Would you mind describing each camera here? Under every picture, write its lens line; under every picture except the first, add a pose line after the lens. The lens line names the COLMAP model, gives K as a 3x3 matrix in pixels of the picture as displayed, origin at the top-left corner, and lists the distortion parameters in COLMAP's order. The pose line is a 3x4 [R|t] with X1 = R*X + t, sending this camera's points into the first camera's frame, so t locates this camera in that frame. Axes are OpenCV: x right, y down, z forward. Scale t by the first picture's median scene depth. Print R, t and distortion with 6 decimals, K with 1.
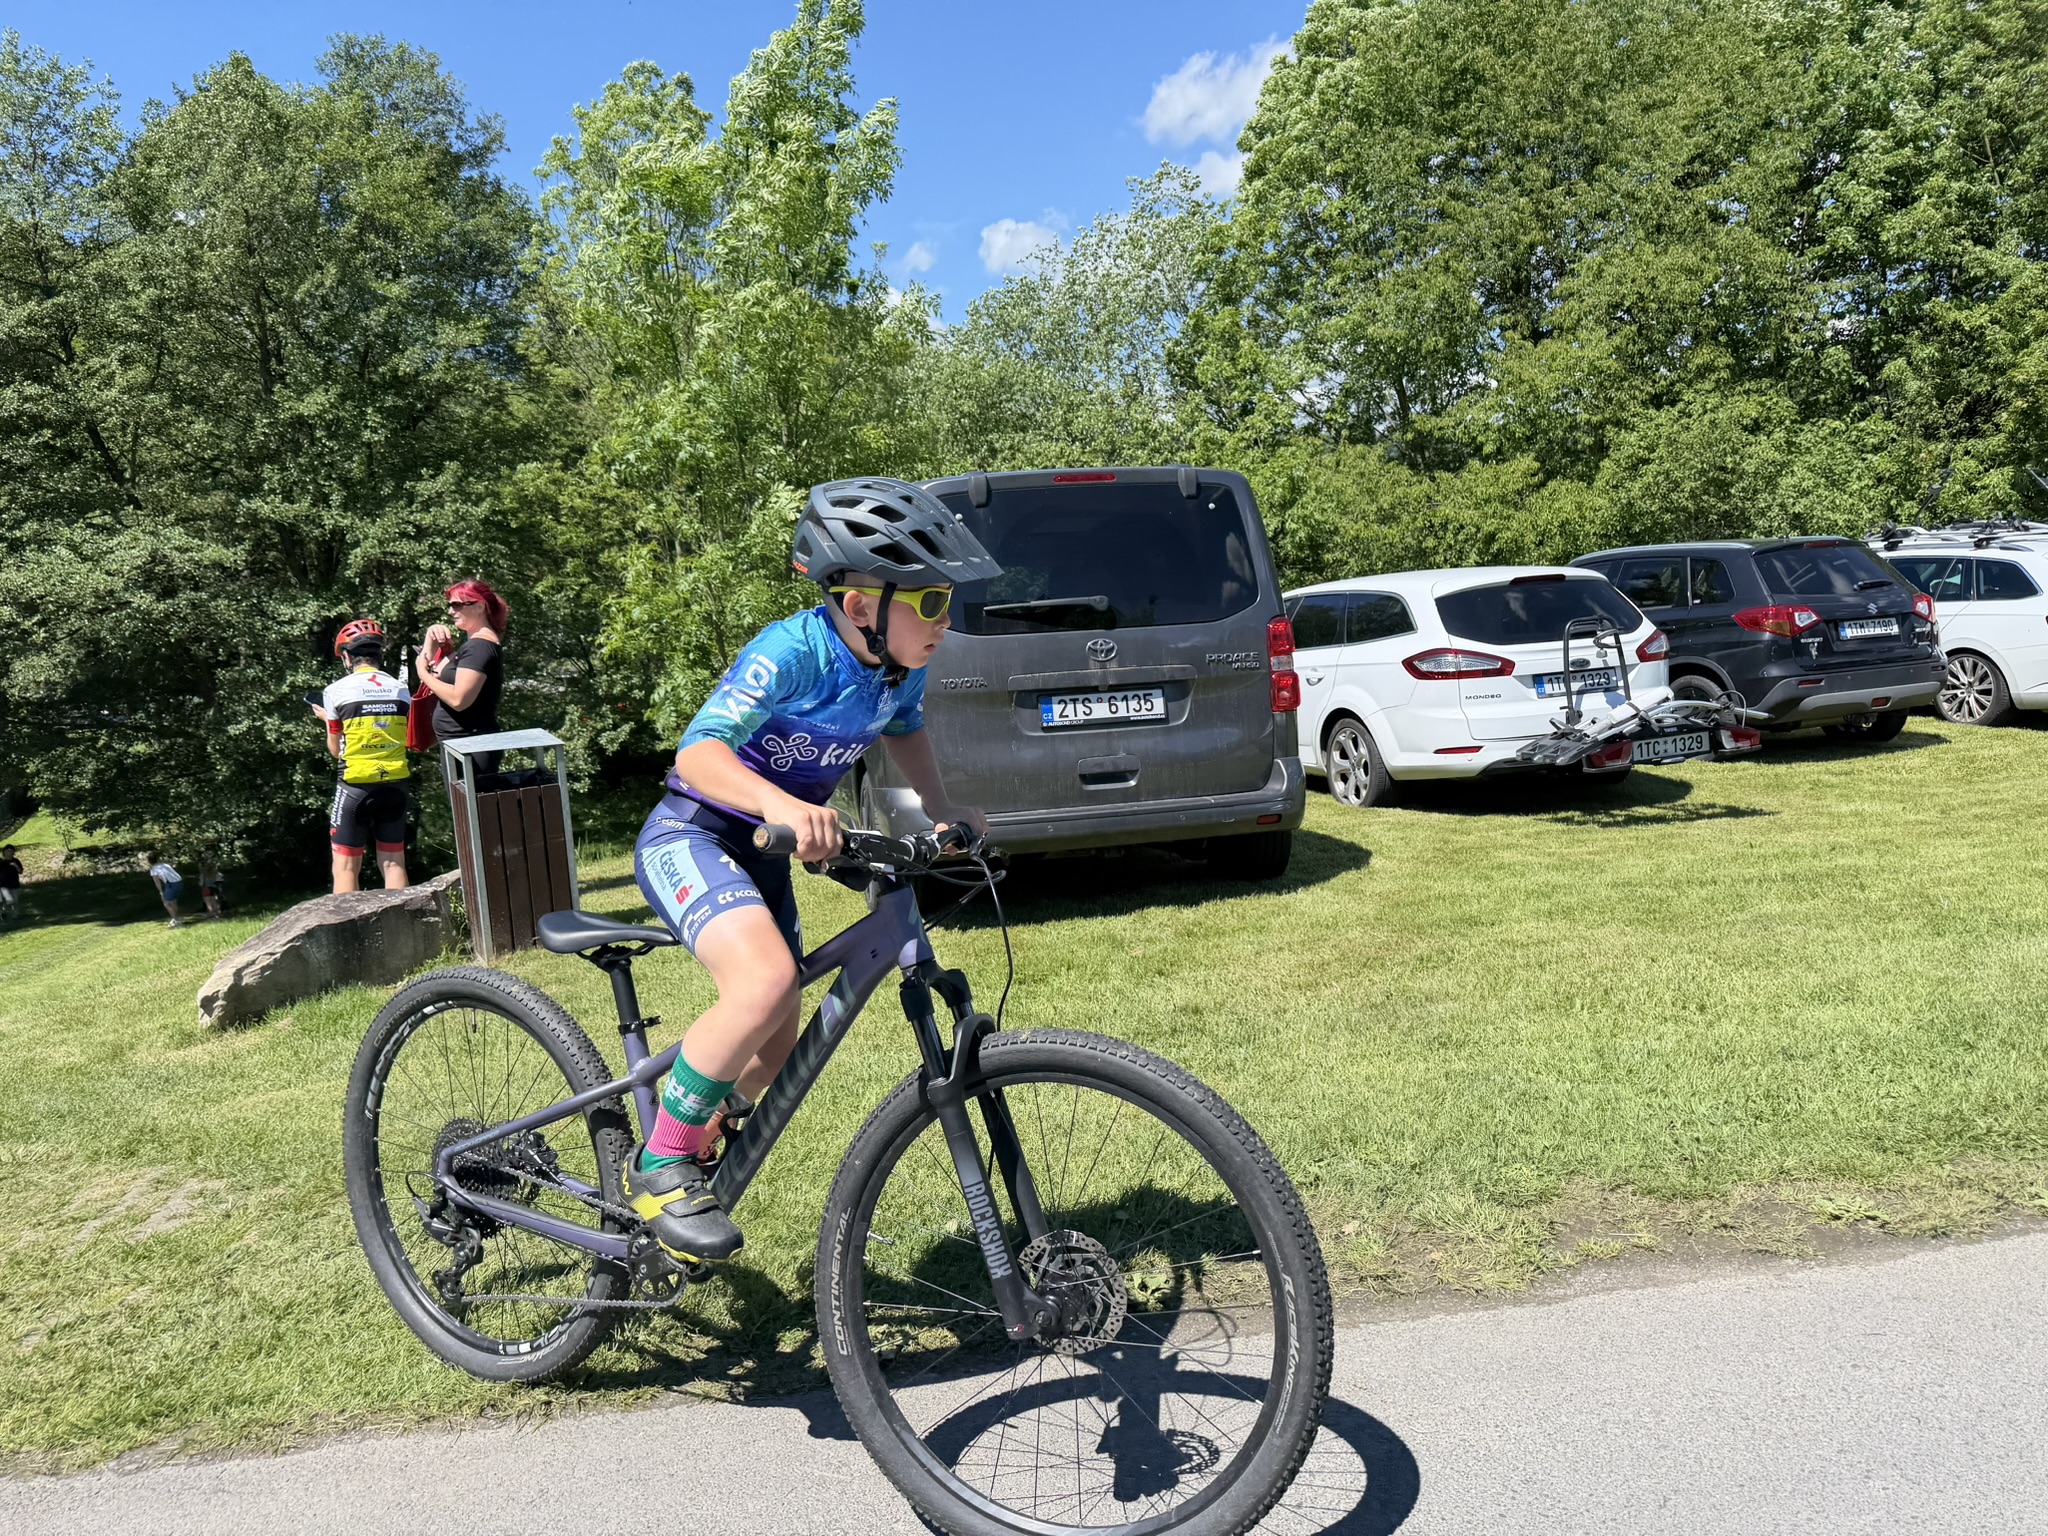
lens RADIAL K [[1425.1, 0, 1031.4], [0, 1425.1, 754.9], [0, 0, 1]] dist [0.129194, -0.235162]
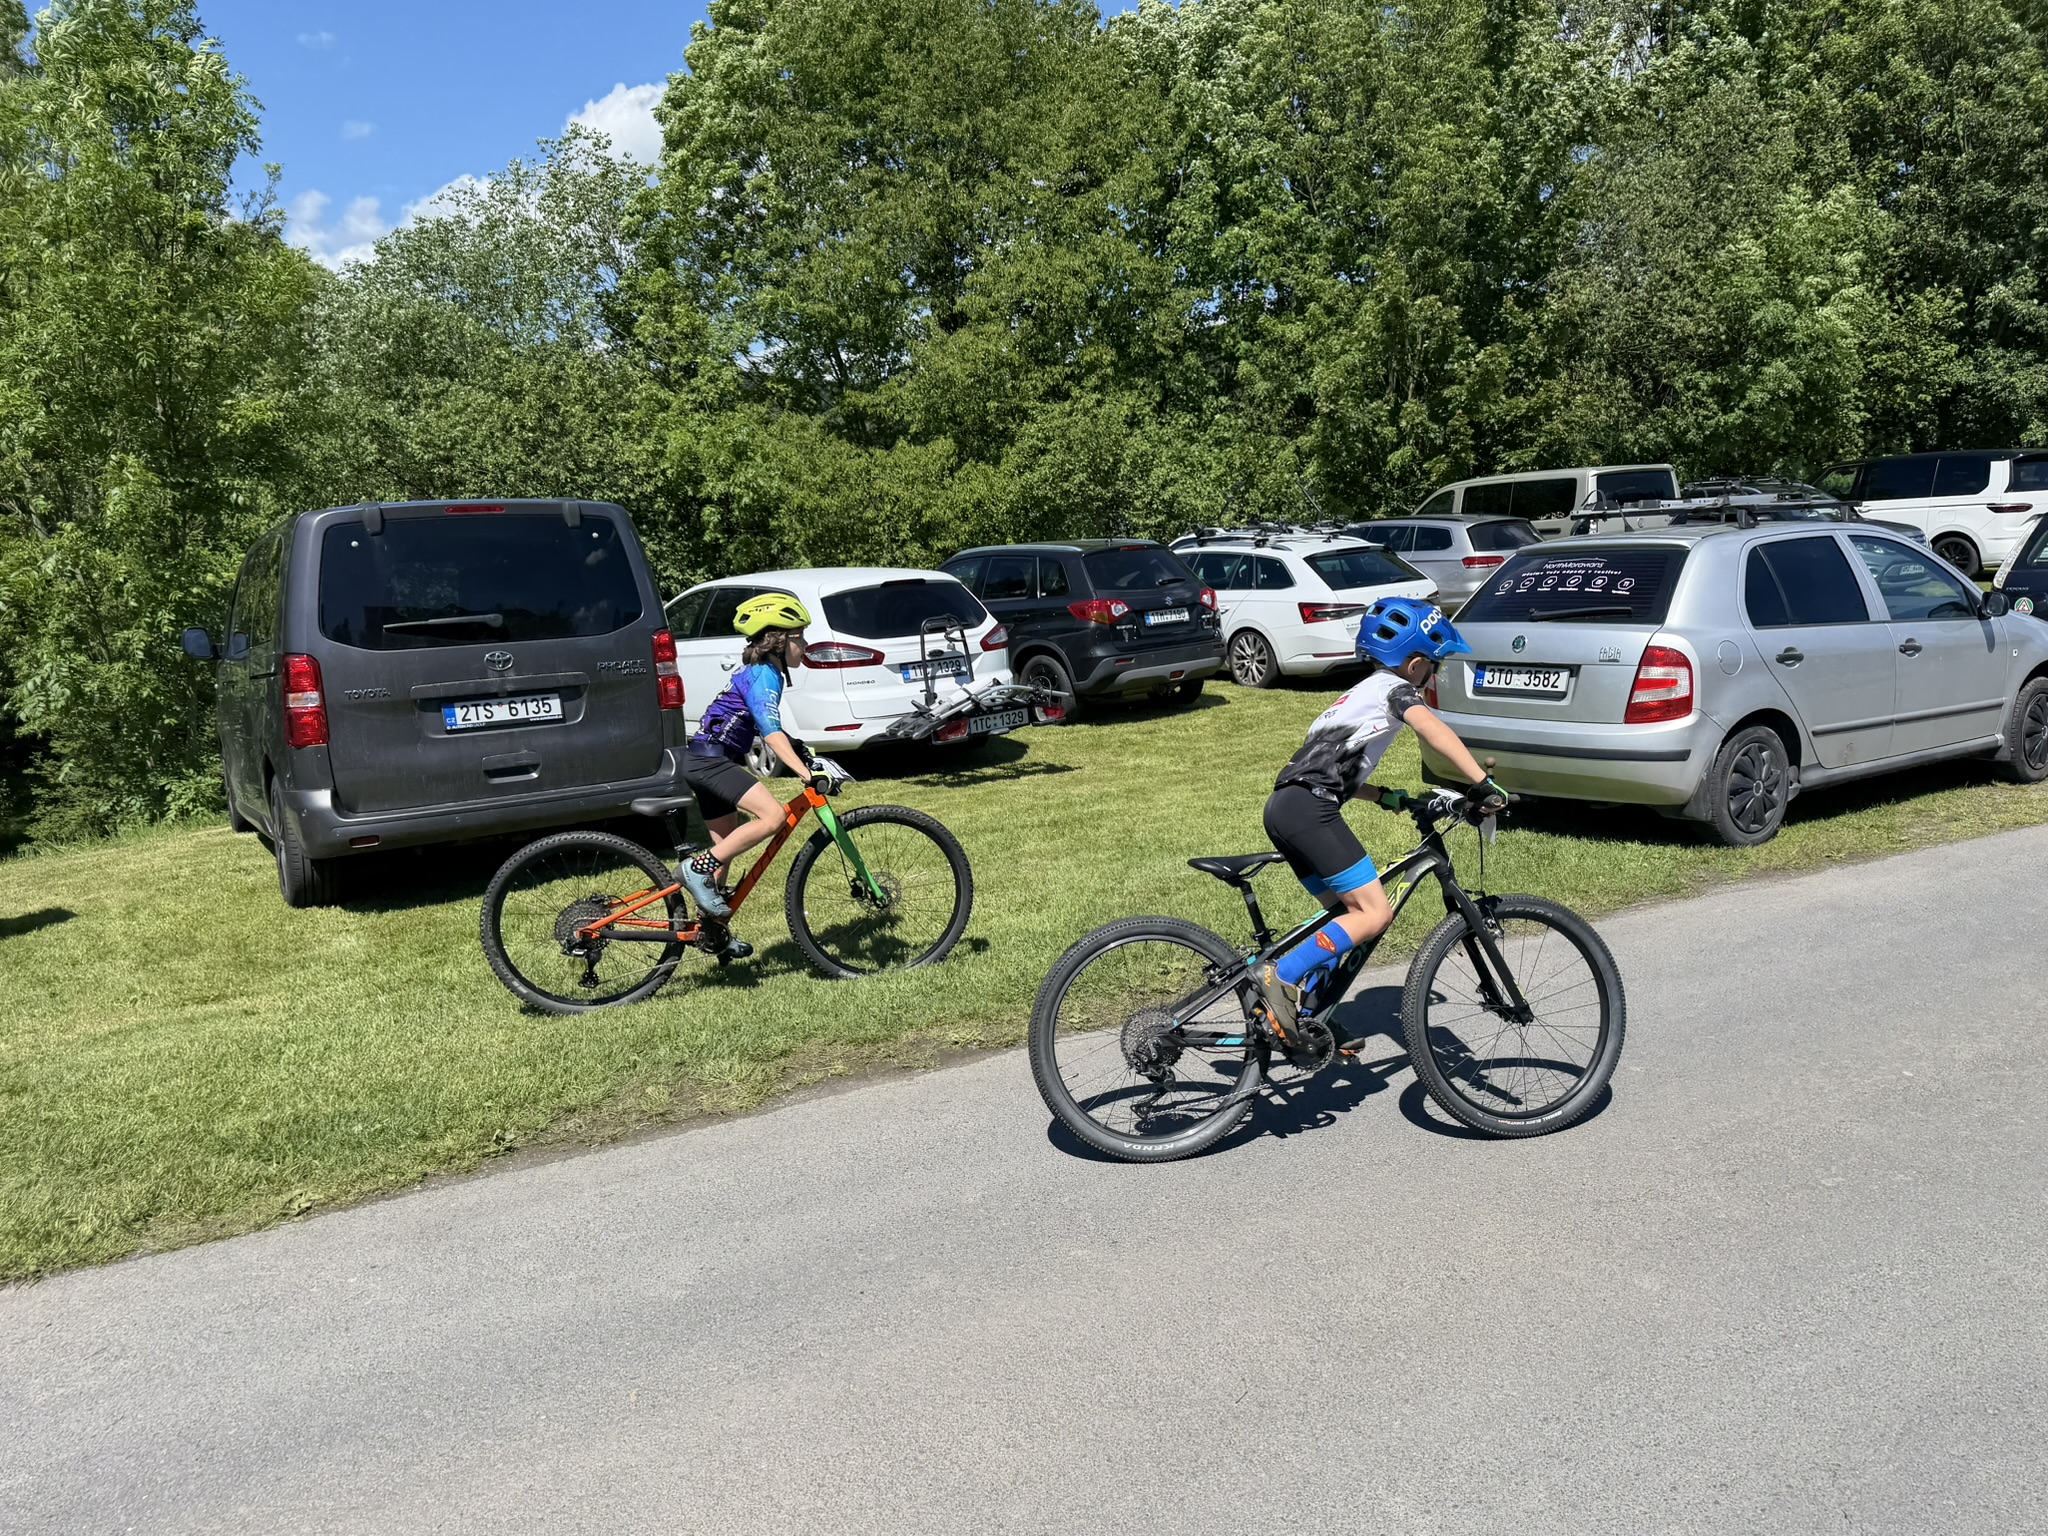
lens RADIAL K [[1452.0, 0, 1030.9], [0, 1452.0, 779.2], [0, 0, 1]] dist [0.100993, -0.135122]
pose [[0.938732, -0.047013, 0.341427, 0.025088], [0.029786, 0.998013, 0.055528, -0.019317], [-0.343359, -0.041956, 0.938267, -0.160430]]
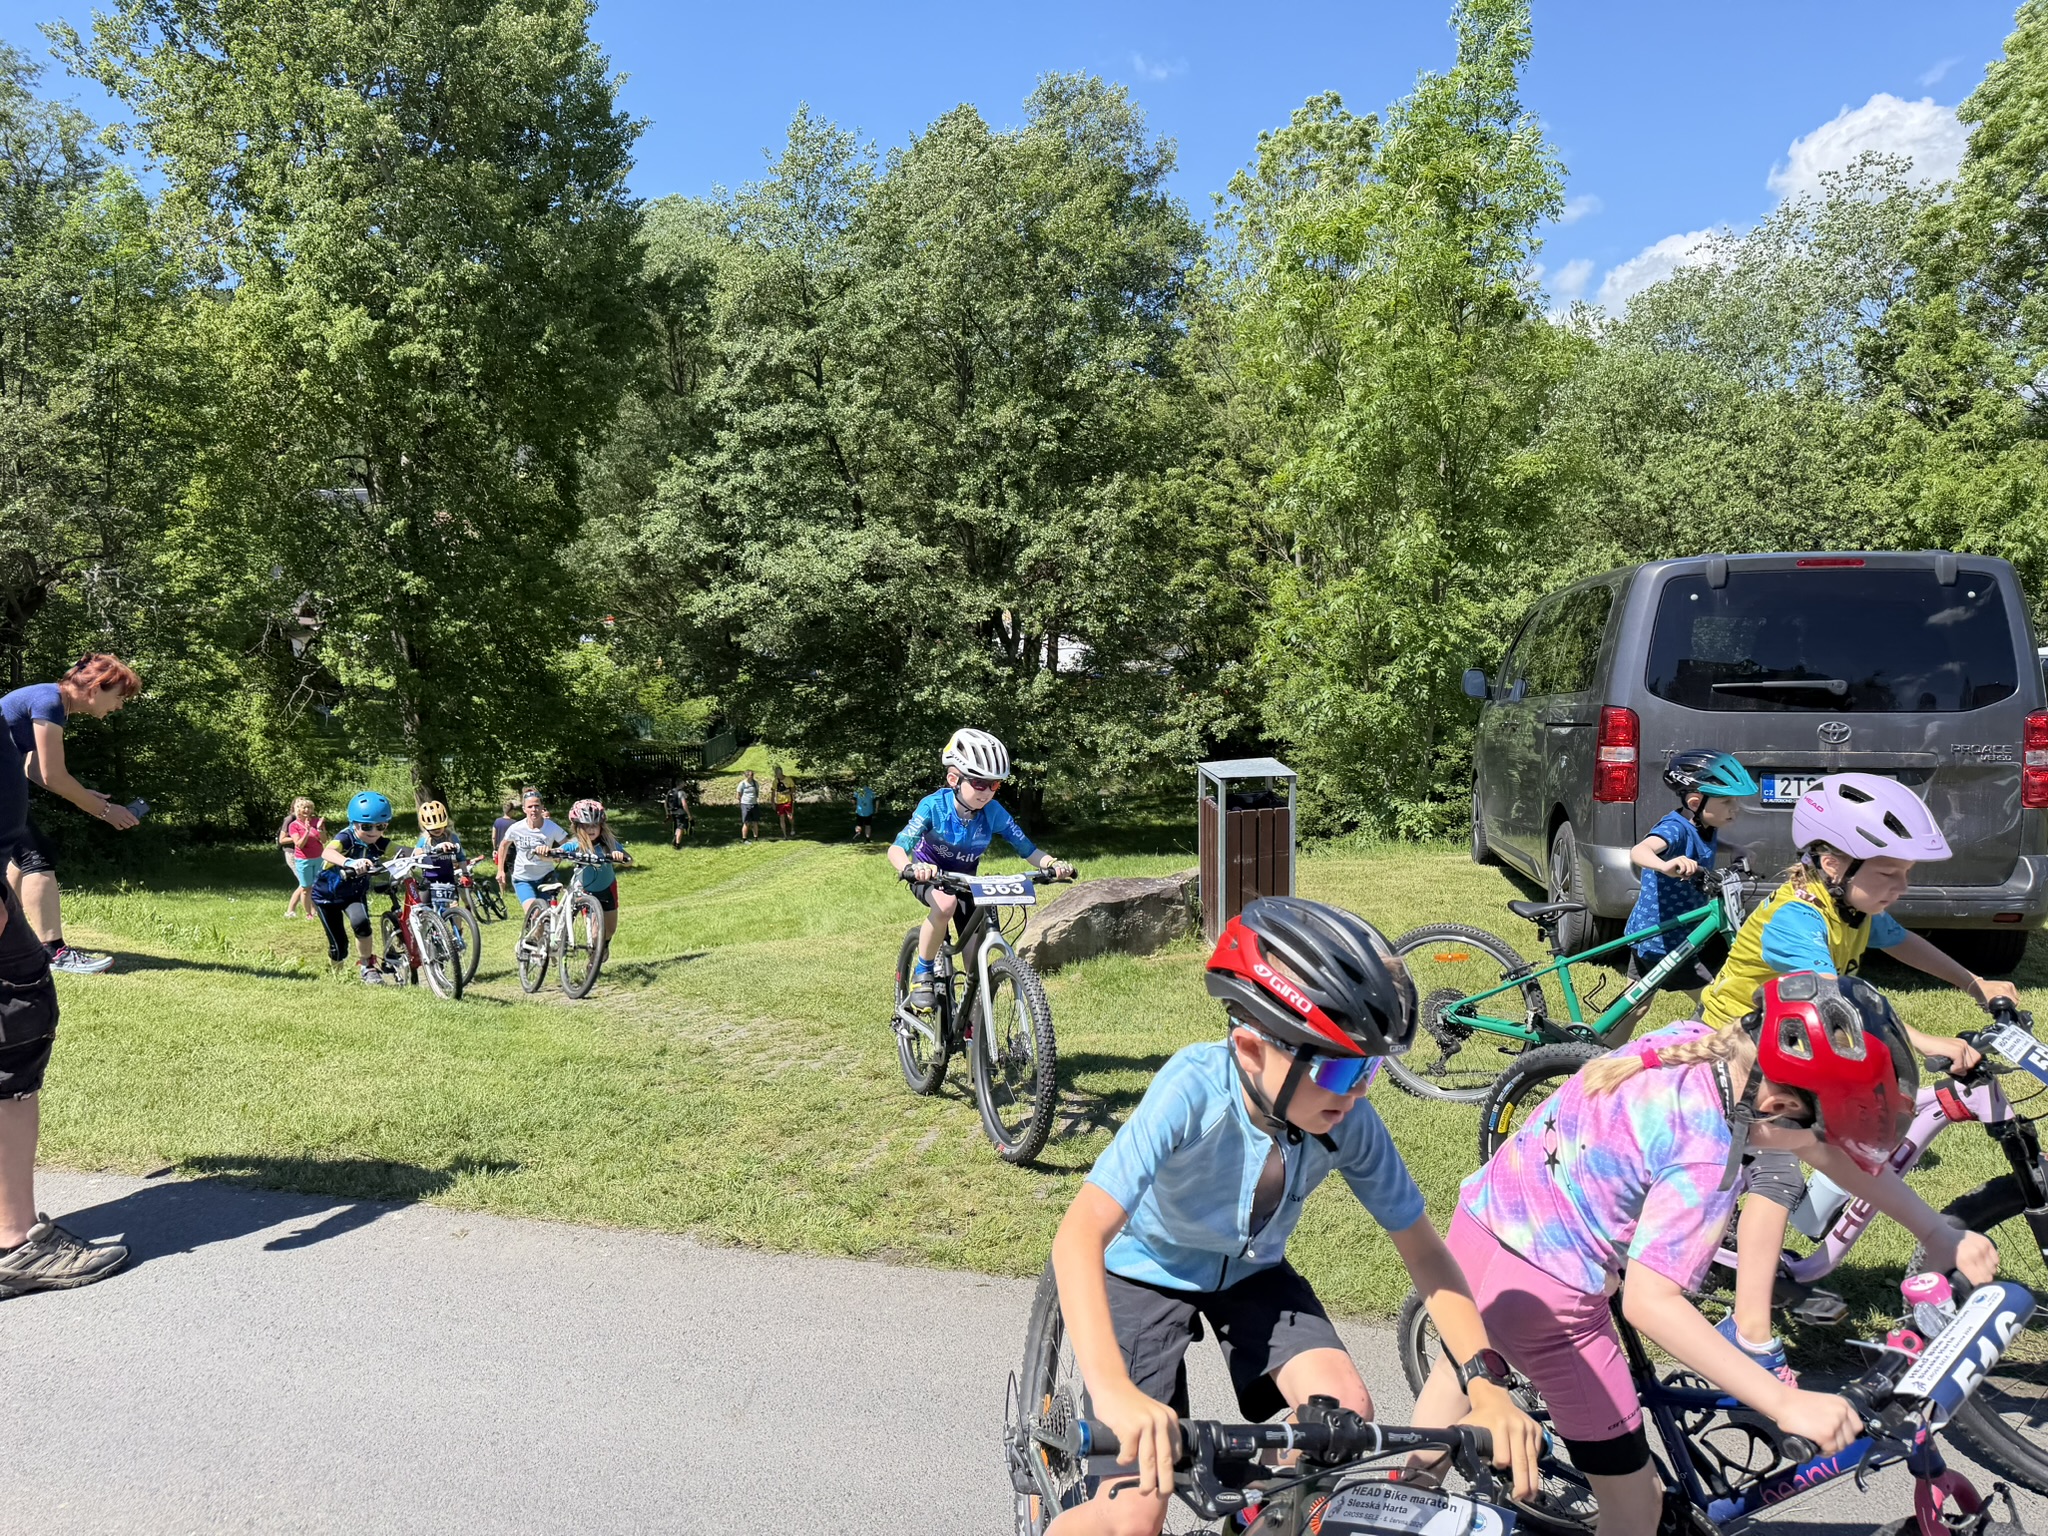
lens RADIAL K [[1409.6, 0, 1021.1], [0, 1409.6, 785.0], [0, 0, 1]] dist [0.097918, -0.147310]
pose [[0.917456, 0.091944, -0.387067, -0.051929], [-0.078266, 0.995628, 0.050990, -0.026459], [0.390063, -0.016487, 0.920641, -0.102507]]
